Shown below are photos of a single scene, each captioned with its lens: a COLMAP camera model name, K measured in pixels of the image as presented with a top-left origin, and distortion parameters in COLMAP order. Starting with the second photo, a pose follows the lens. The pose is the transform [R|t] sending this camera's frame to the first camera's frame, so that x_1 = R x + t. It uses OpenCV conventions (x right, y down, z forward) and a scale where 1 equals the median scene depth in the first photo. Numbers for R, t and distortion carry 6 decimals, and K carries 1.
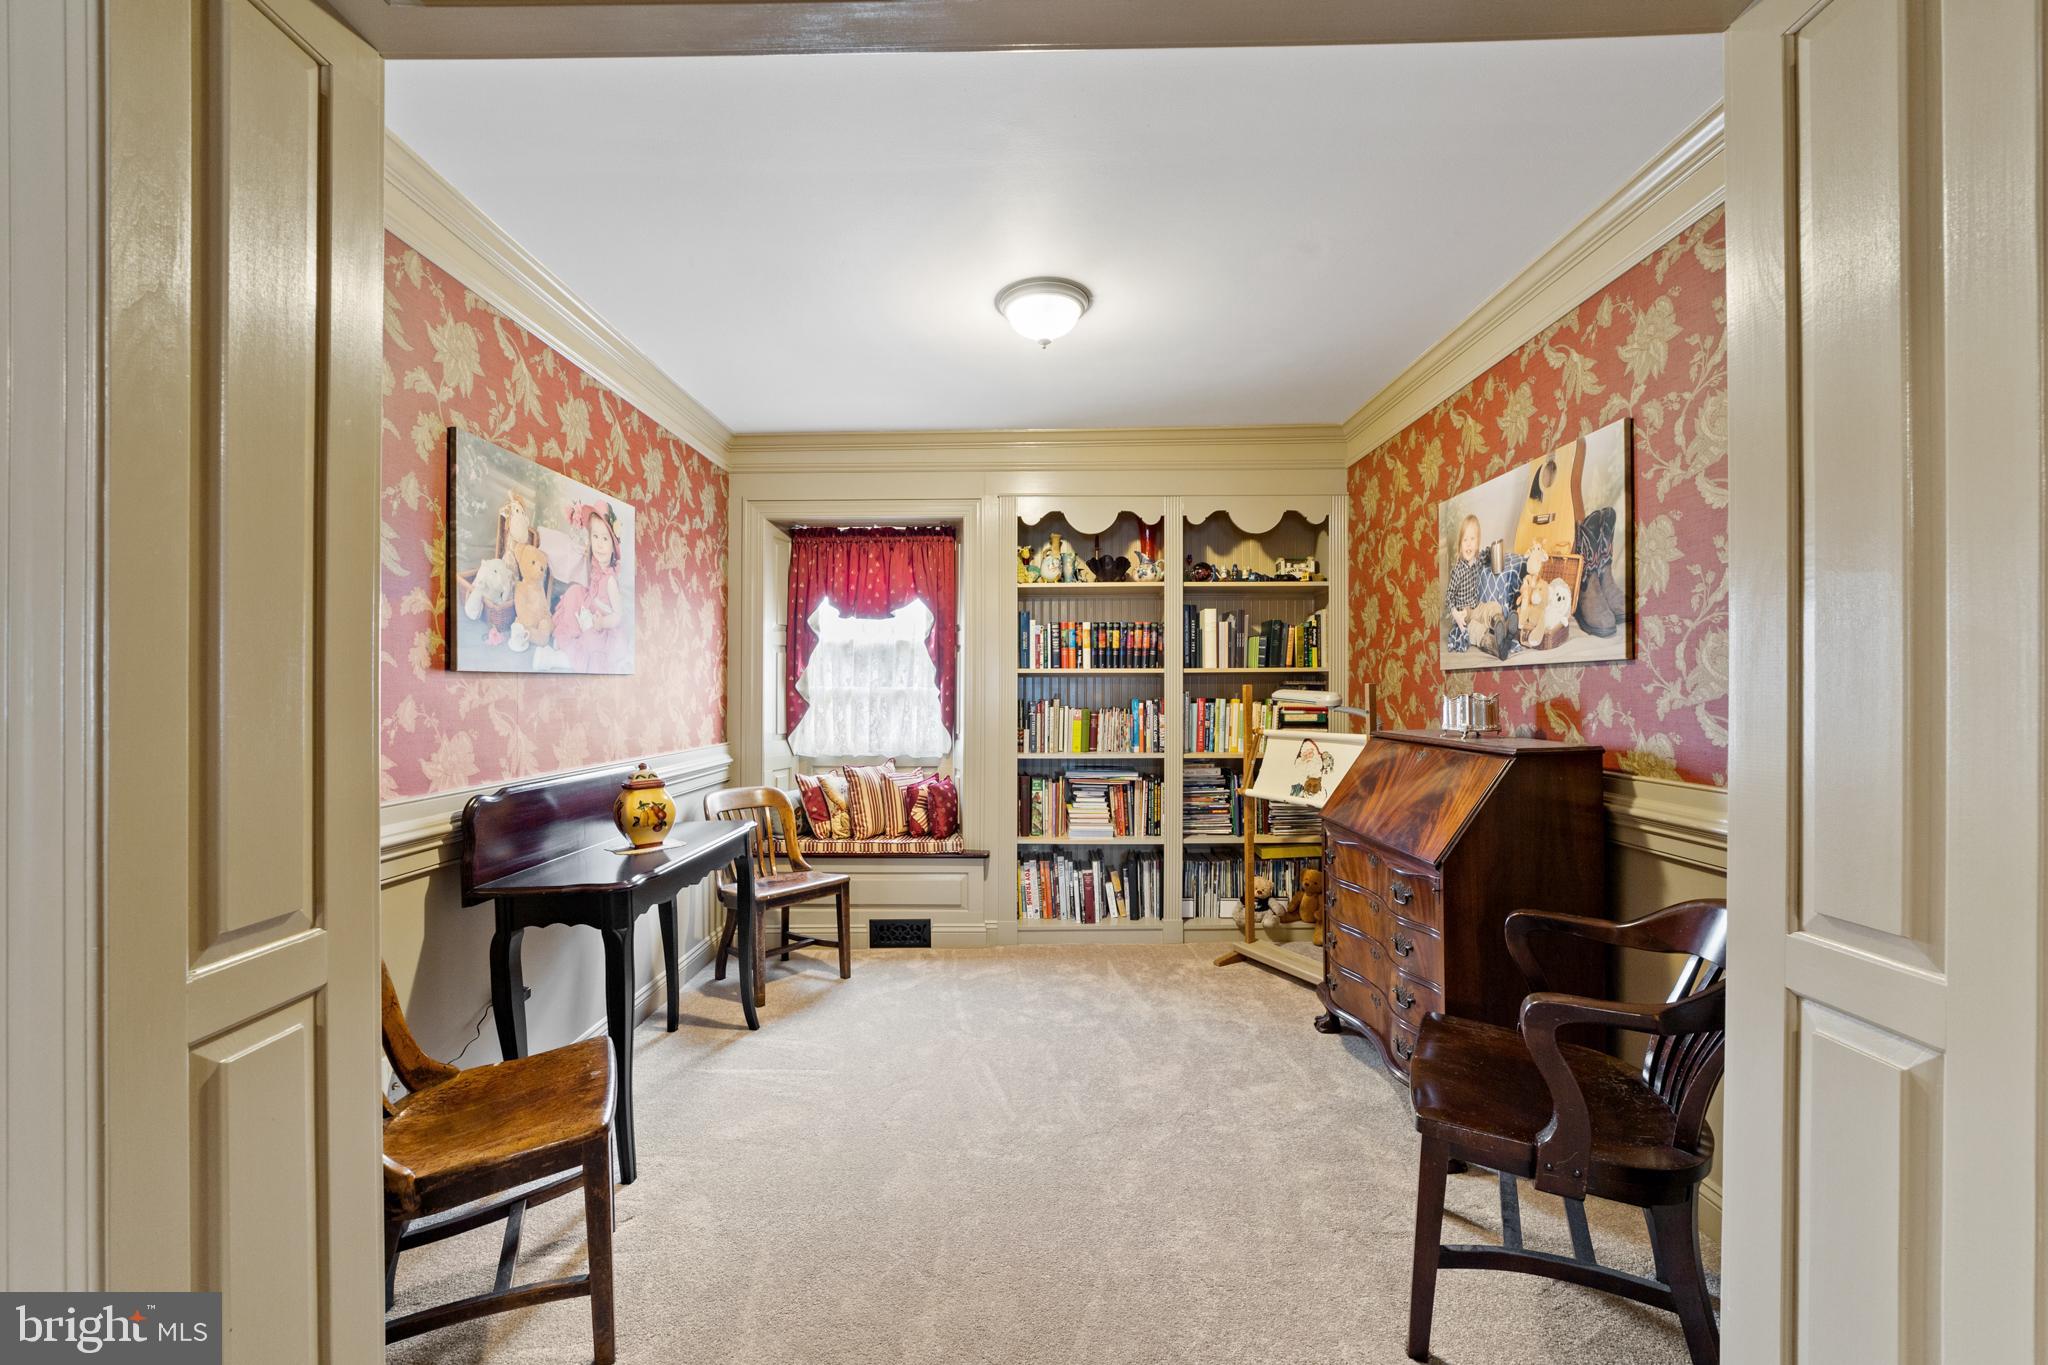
lens RADIAL K [[789.6, 0, 1010.9], [0, 789.6, 678.1], [0, 0, 1]] dist [-0.006350, 0.005304]
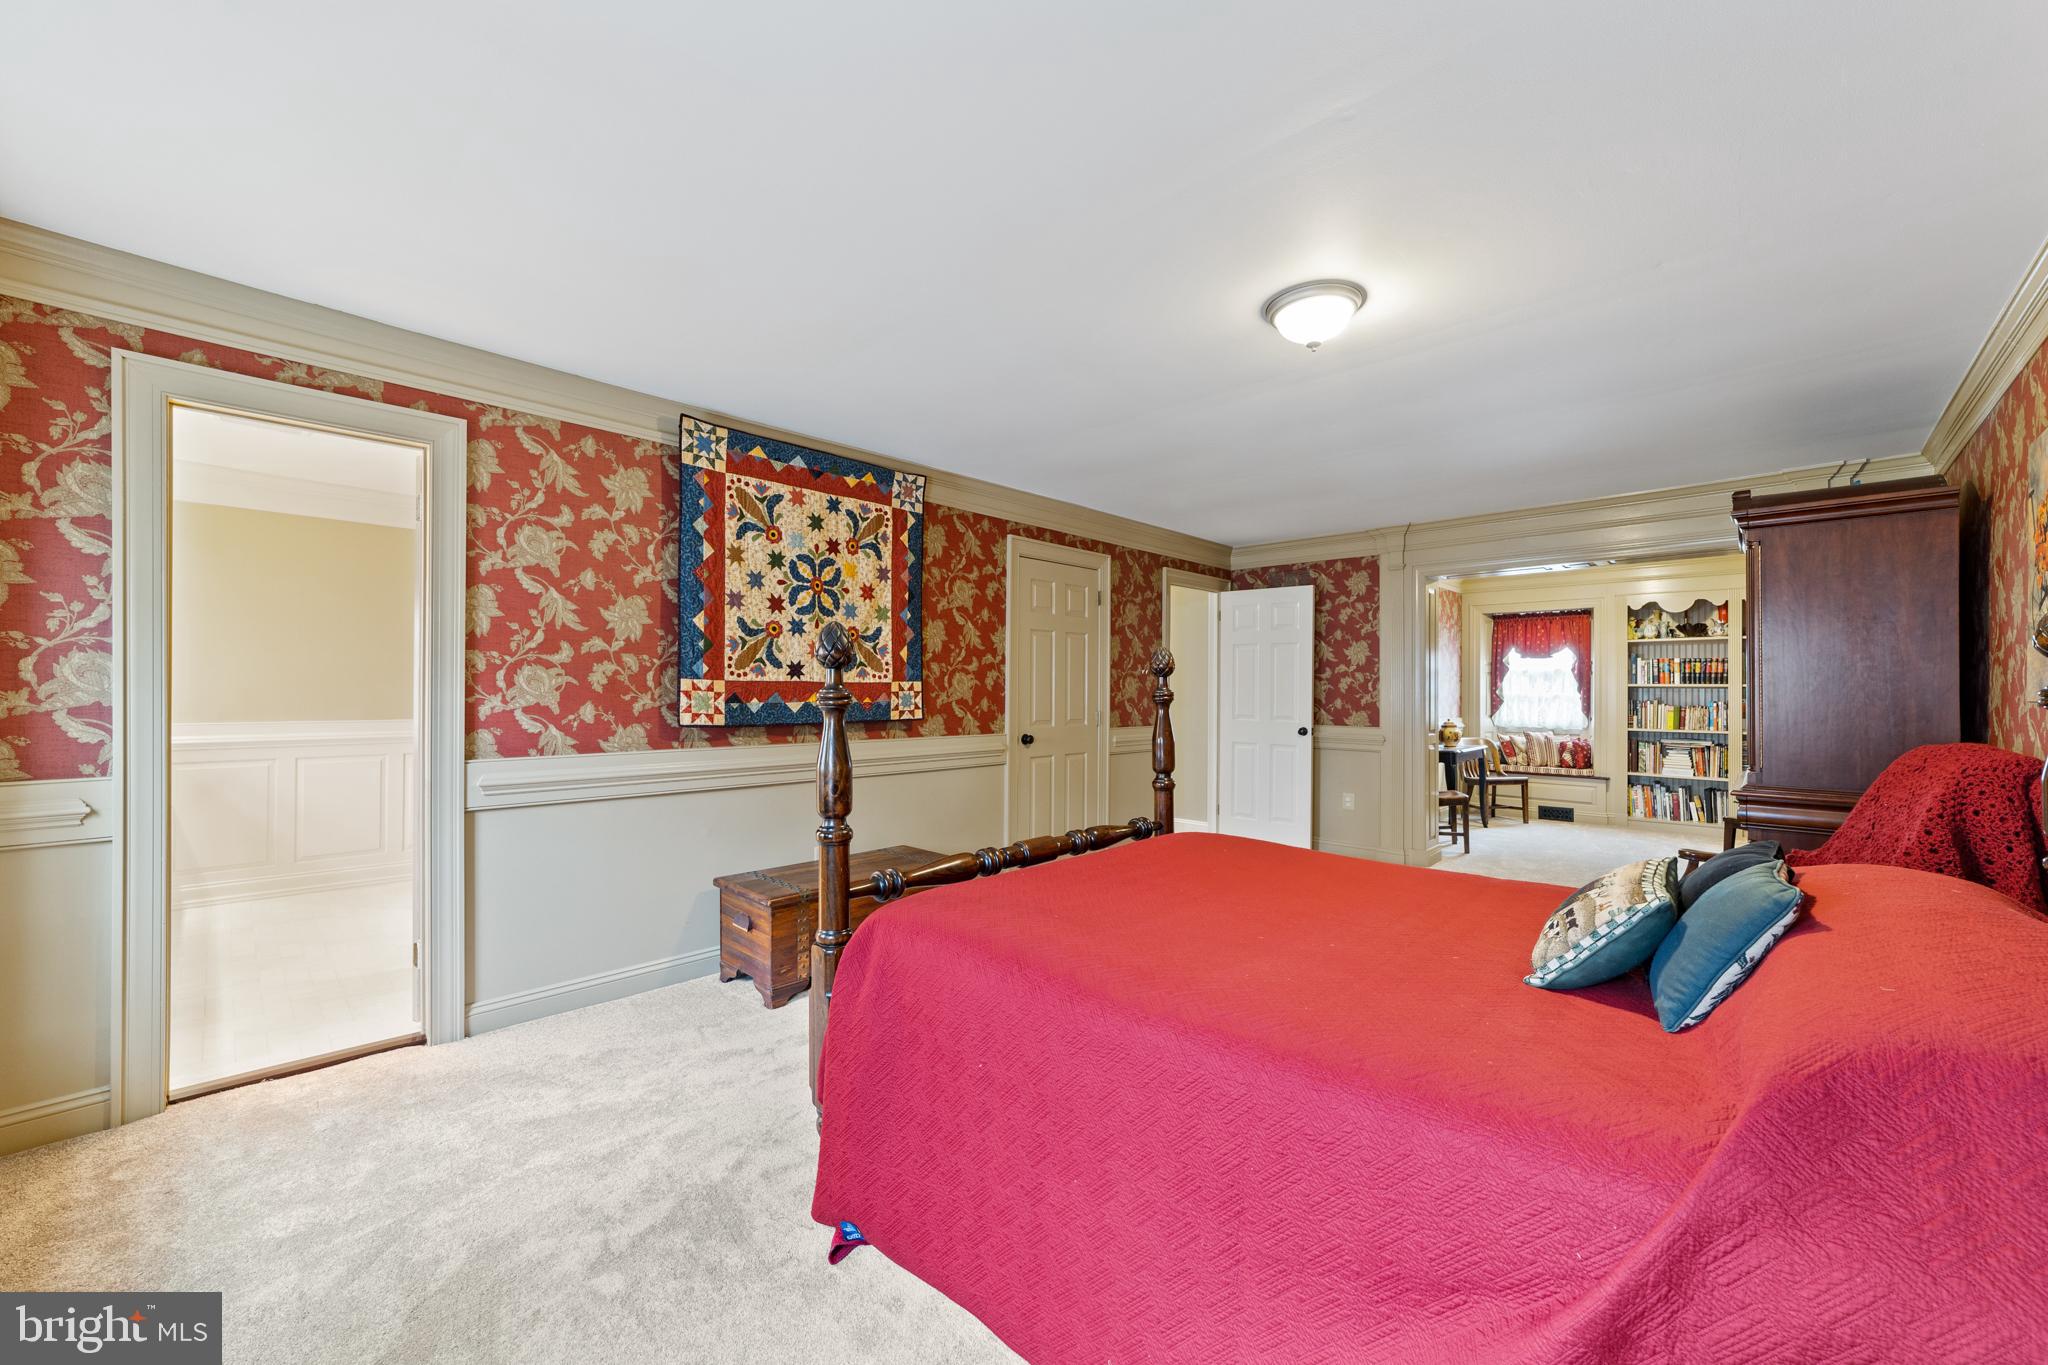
lens RADIAL K [[789.6, 0, 1036.1], [0, 789.6, 679.1], [0, 0, 1]] dist [-0.006350, 0.005304]
pose [[0.736376, -0.001028, -0.676572, 0.242937], [0.001042, 0.999999, -0.000385, -0.024843], [0.676572, -0.000422, 0.736376, -1.376900]]
